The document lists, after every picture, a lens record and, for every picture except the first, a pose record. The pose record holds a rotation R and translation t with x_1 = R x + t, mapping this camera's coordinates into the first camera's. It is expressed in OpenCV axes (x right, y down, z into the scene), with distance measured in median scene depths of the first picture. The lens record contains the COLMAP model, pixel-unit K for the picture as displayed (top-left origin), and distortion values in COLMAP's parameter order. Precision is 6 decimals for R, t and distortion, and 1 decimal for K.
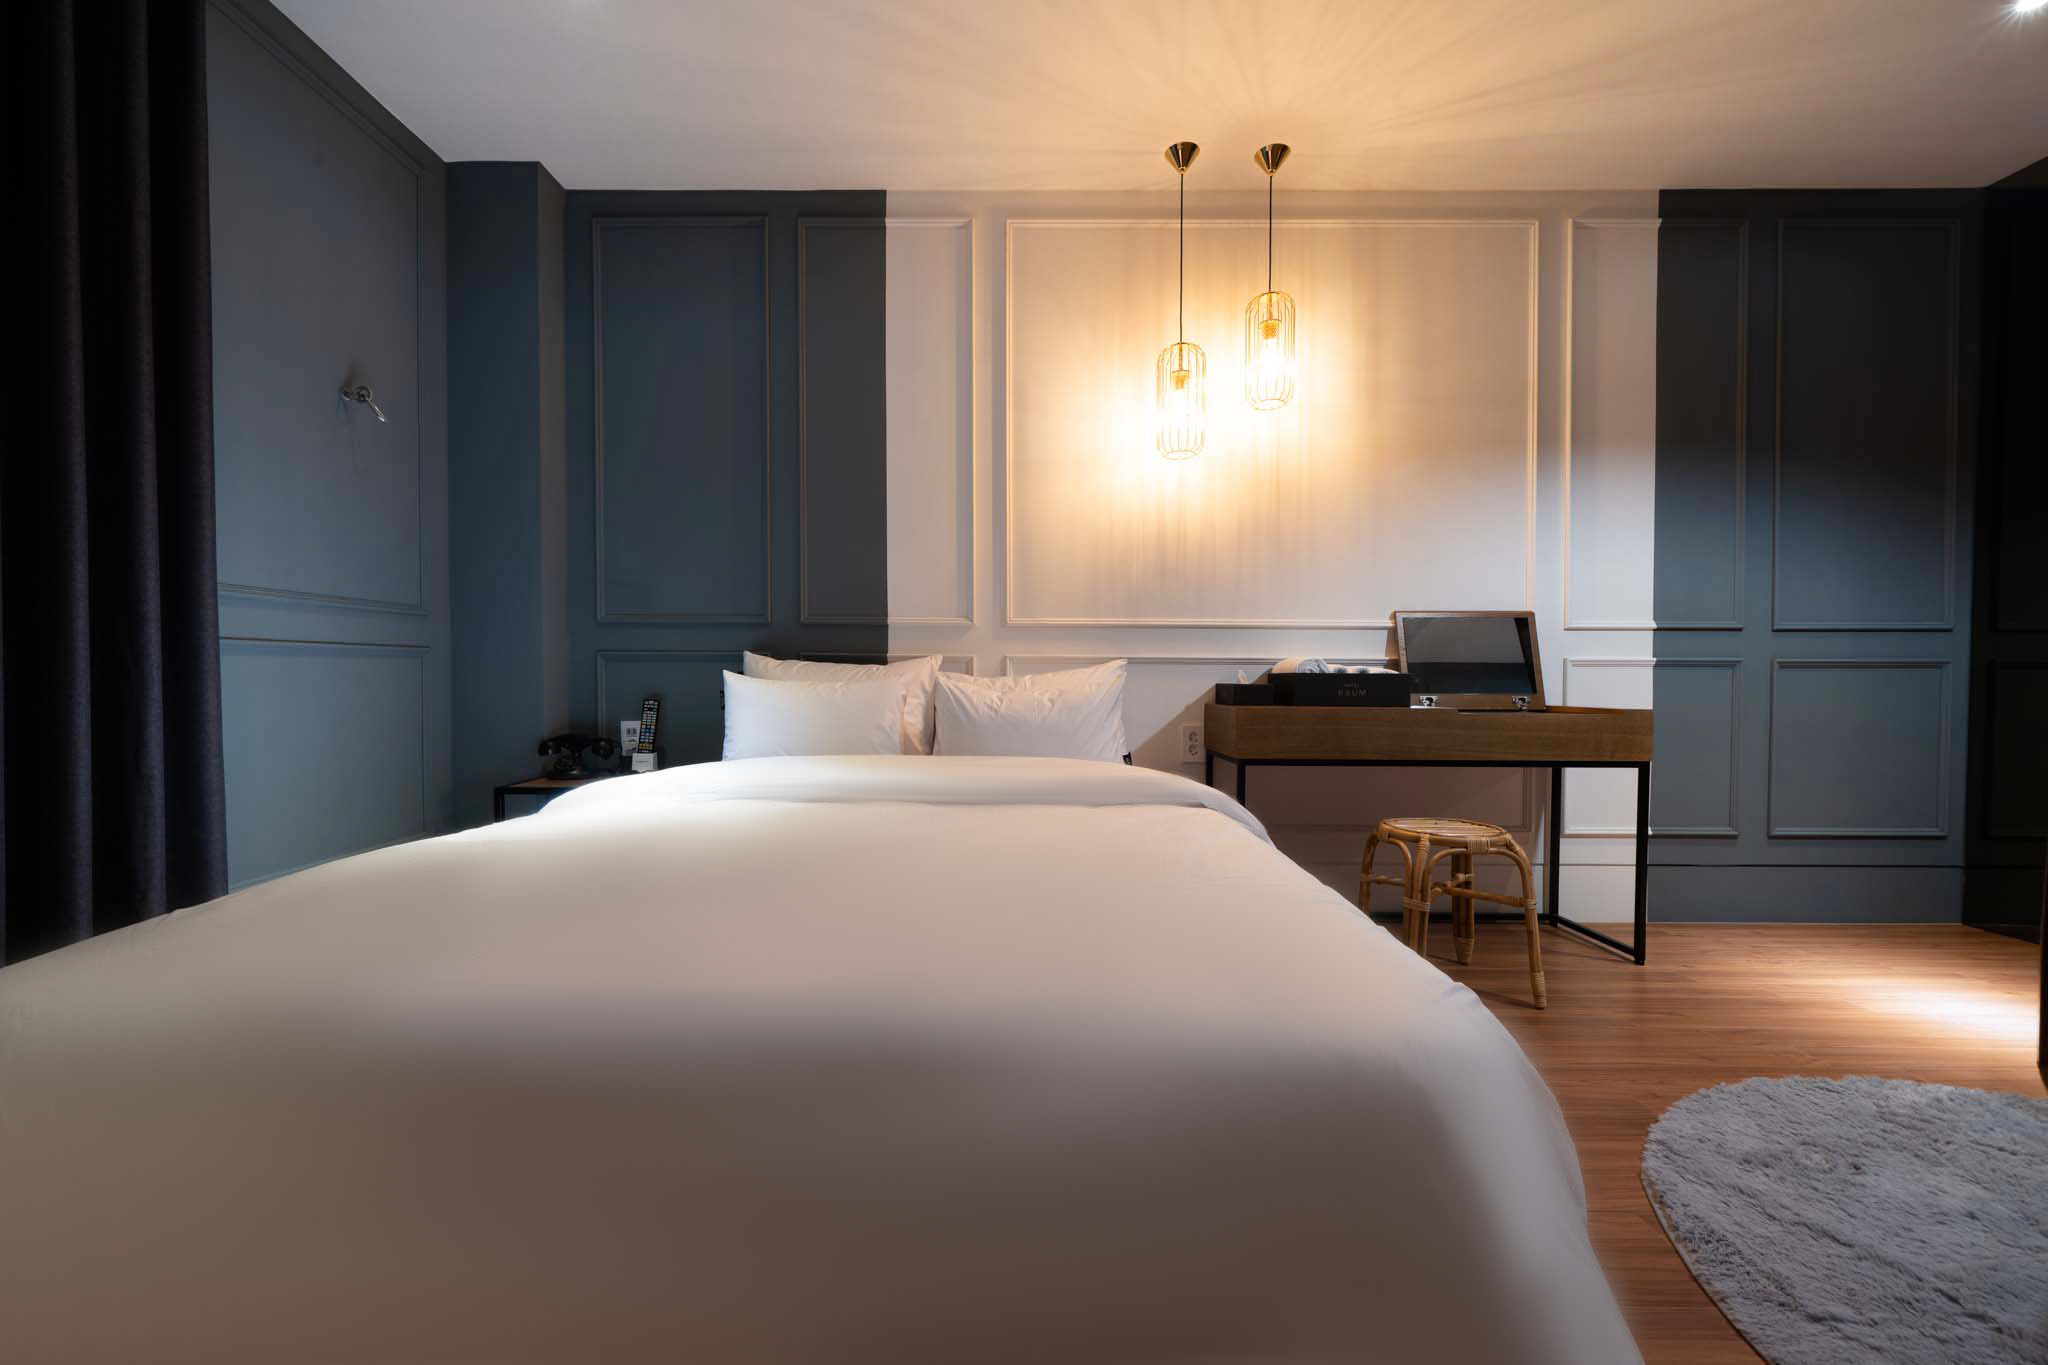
lens RADIAL K [[777.7, 0, 1015.6], [0, 777.7, 690.1], [0, 0, 1]] dist [-0.003078, -0.000018]
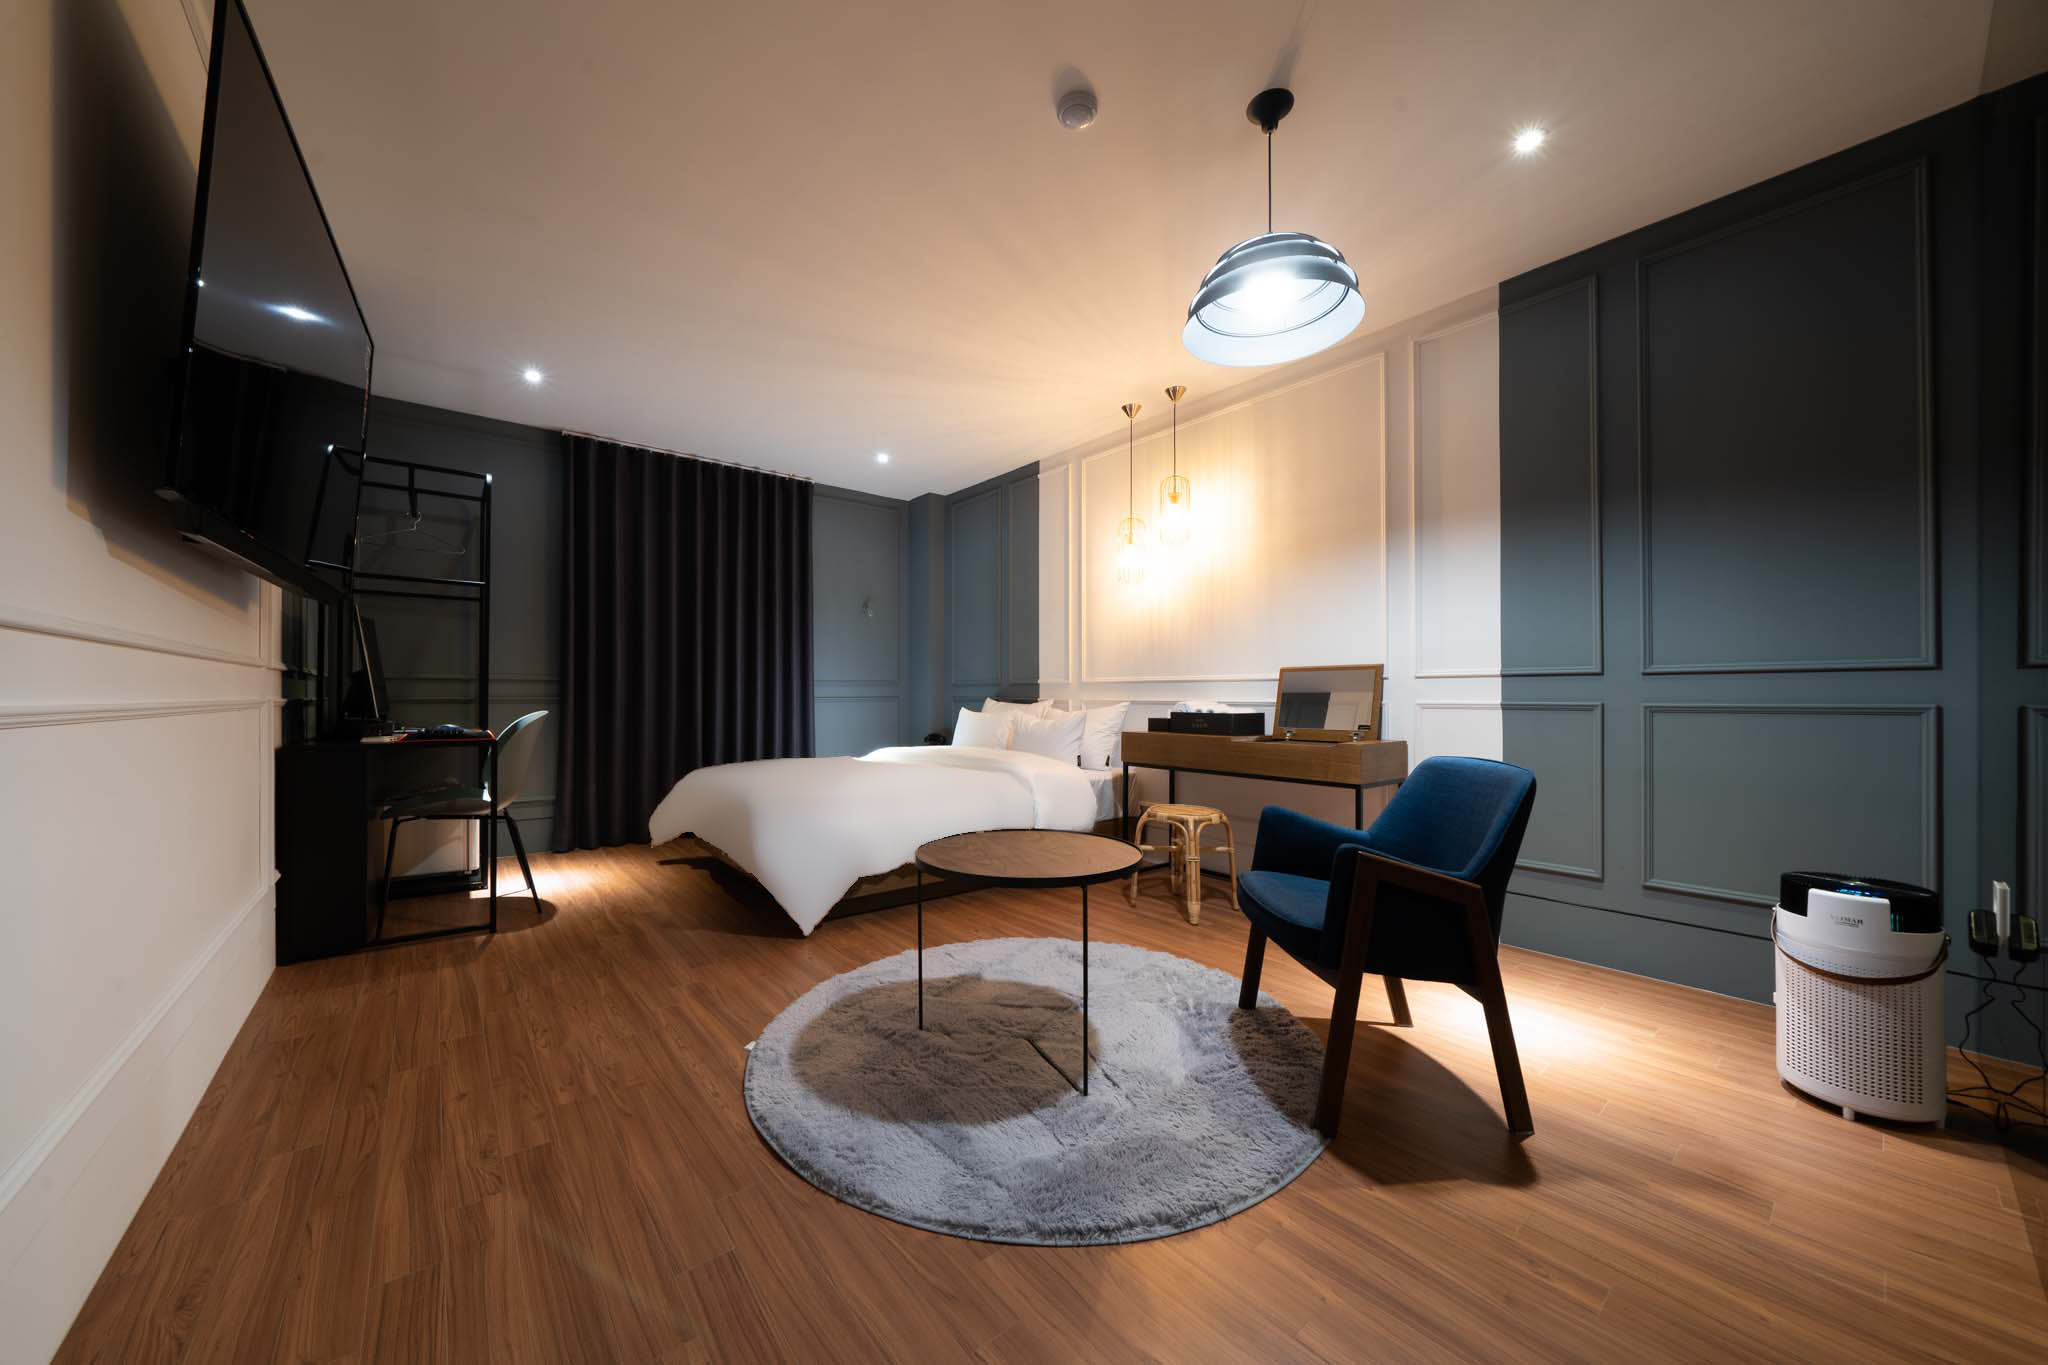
lens RADIAL K [[709.3, 0, 1030.9], [0, 709.3, 684.0], [0, 0, 1]] dist [0.001957, 0.000042]
pose [[0.657994, -0.016867, -0.752834, 1.150404], [-0.013021, 0.999345, -0.033770, -0.023625], [0.752911, 0.032023, 0.657343, -0.165354]]
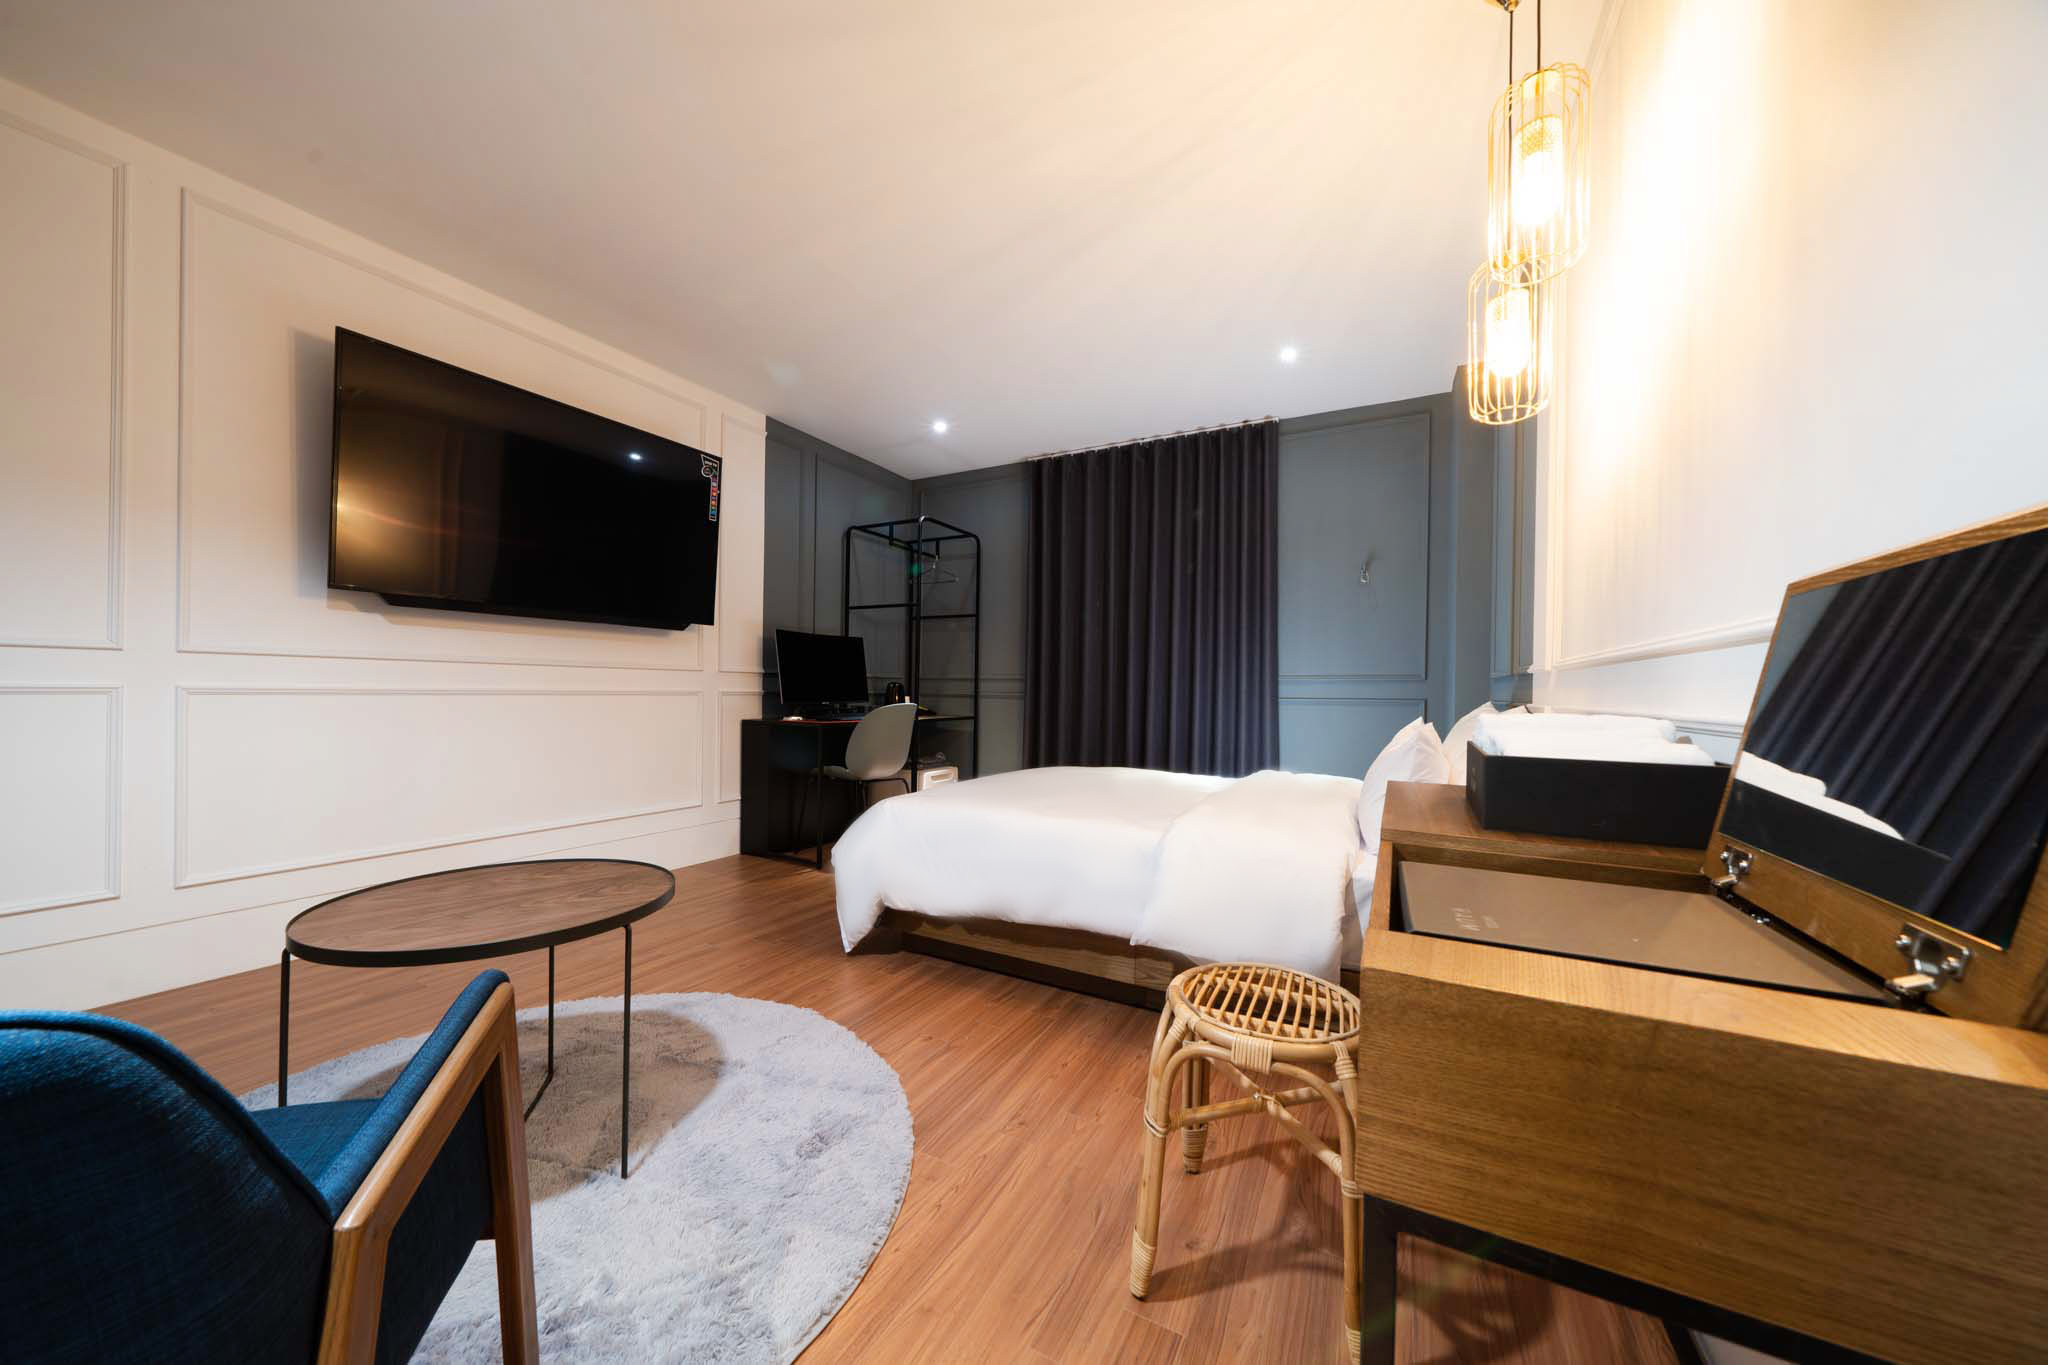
lens RADIAL K [[709.3, 0, 1011.9], [0, 709.3, 695.8], [0, 0, 1]] dist [0.001957, 0.000042]
pose [[-0.464060, -0.006179, -0.885782, 0.897565], [-0.034536, 0.999342, 0.011122, -0.046343], [0.885130, 0.035753, -0.463968, 0.848578]]
